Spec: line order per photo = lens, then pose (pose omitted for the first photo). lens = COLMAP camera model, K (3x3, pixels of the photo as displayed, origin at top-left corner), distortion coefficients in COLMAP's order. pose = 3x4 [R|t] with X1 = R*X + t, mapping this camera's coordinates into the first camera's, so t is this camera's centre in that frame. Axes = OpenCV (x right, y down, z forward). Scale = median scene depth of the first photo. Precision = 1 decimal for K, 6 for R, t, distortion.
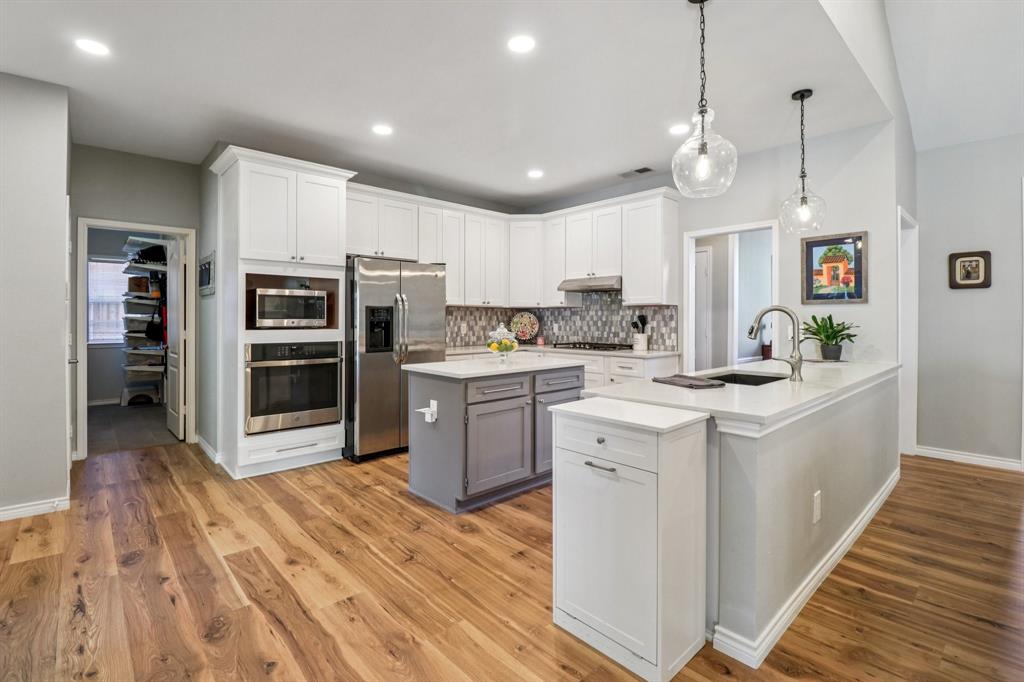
lens RADIAL K [[469.6, 0, 527.1], [0, 469.6, 324.3], [0, 0, 1]] dist [0.006913, -0.007646]
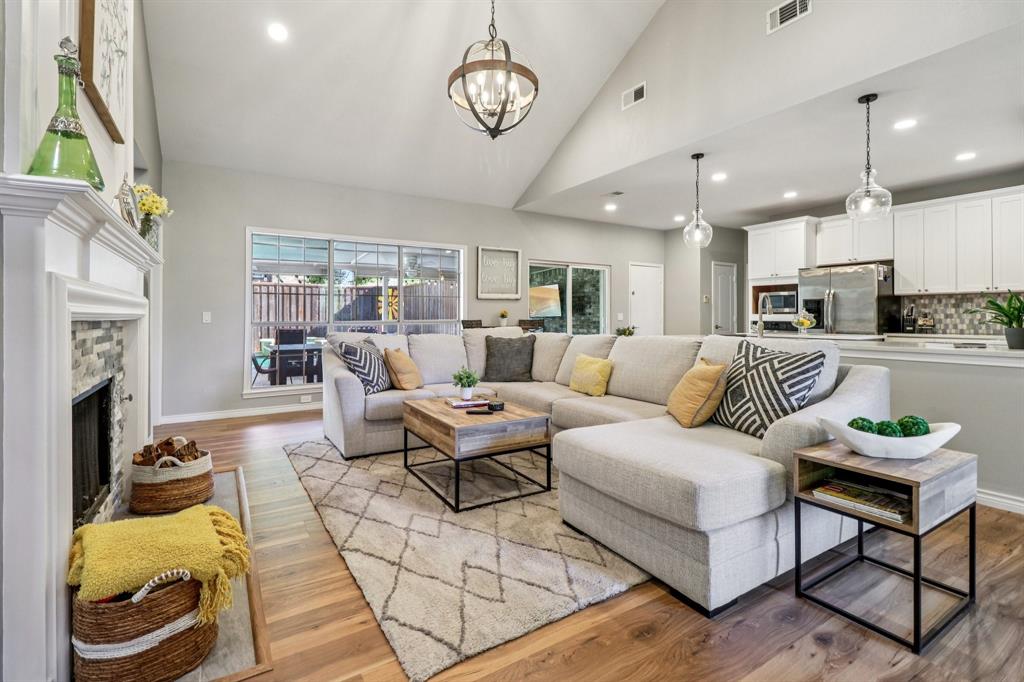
lens RADIAL K [[469.6, 0, 512.1], [0, 469.6, 310.8], [0, 0, 1]] dist [0.006913, -0.007646]
pose [[-0.196340, -0.014893, -0.980423, 1.215563], [-0.009072, 0.999869, -0.013372, 0.025179], [0.980494, 0.006269, -0.196449, 0.282240]]
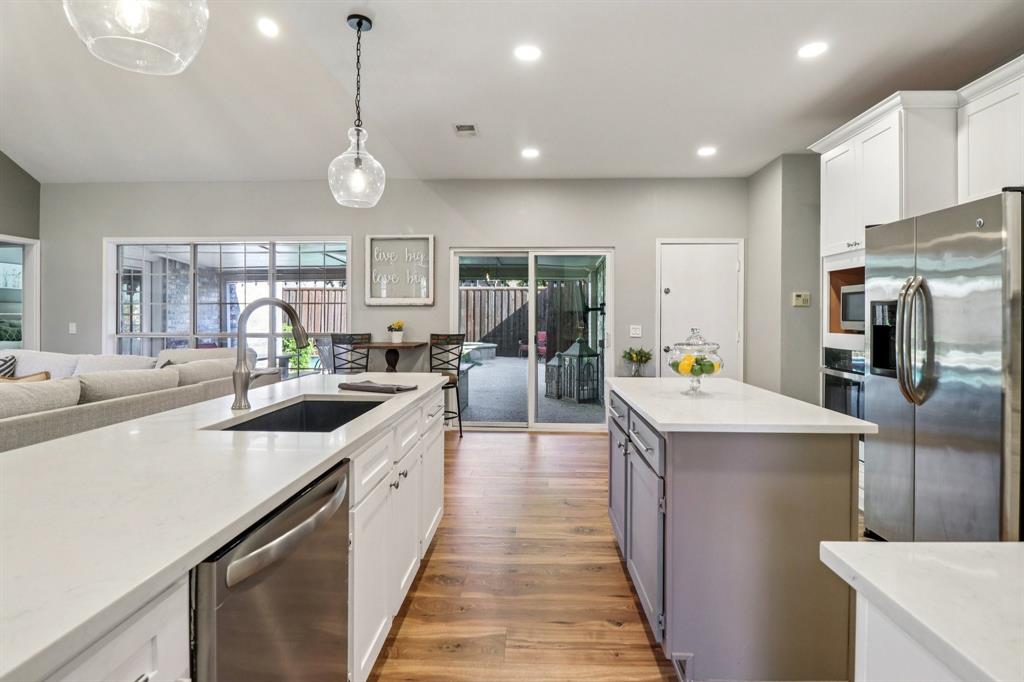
lens RADIAL K [[513.5, 0, 531.3], [0, 513.5, 317.4], [0, 0, 1]] dist [0.012978, -0.008839]
pose [[-0.699811, -0.006055, -0.714303, 0.427784], [-0.012484, 0.999915, 0.003755, -0.011157], [0.714219, 0.011545, -0.699827, 0.979463]]
